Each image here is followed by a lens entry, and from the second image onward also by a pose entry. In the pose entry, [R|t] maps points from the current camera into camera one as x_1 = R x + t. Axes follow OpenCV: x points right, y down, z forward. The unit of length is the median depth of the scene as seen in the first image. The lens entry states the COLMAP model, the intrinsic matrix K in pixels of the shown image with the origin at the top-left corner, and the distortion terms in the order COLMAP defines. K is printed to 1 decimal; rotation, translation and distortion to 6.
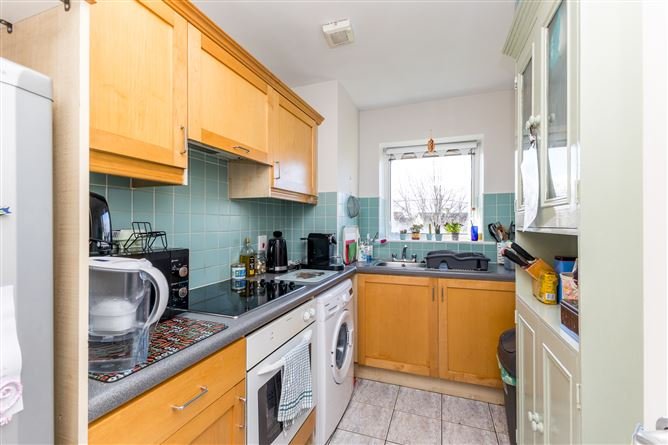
lens RADIAL K [[291.6, 0, 334.5], [0, 291.6, 218.2], [0, 0, 1]] dist [0.011225, 0.000029]
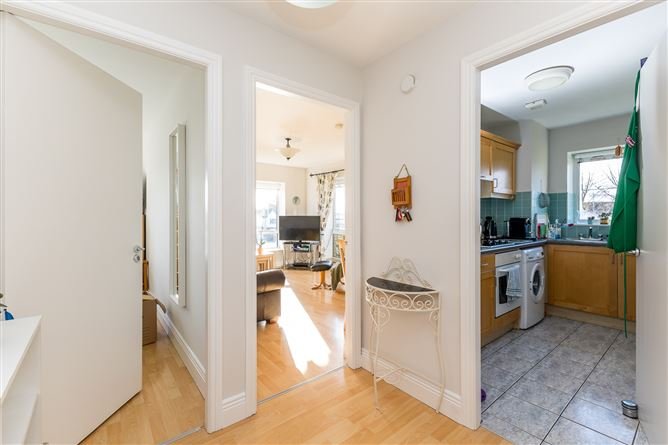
lens RADIAL K [[291.6, 0, 334.5], [0, 291.6, 218.2], [0, 0, 1]] dist [0.011225, 0.000029]
pose [[0.857041, -0.001548, -0.515246, -0.084896], [0.011030, 0.999821, 0.015344, 0.016975], [0.515130, -0.018834, 0.856905, -0.883084]]
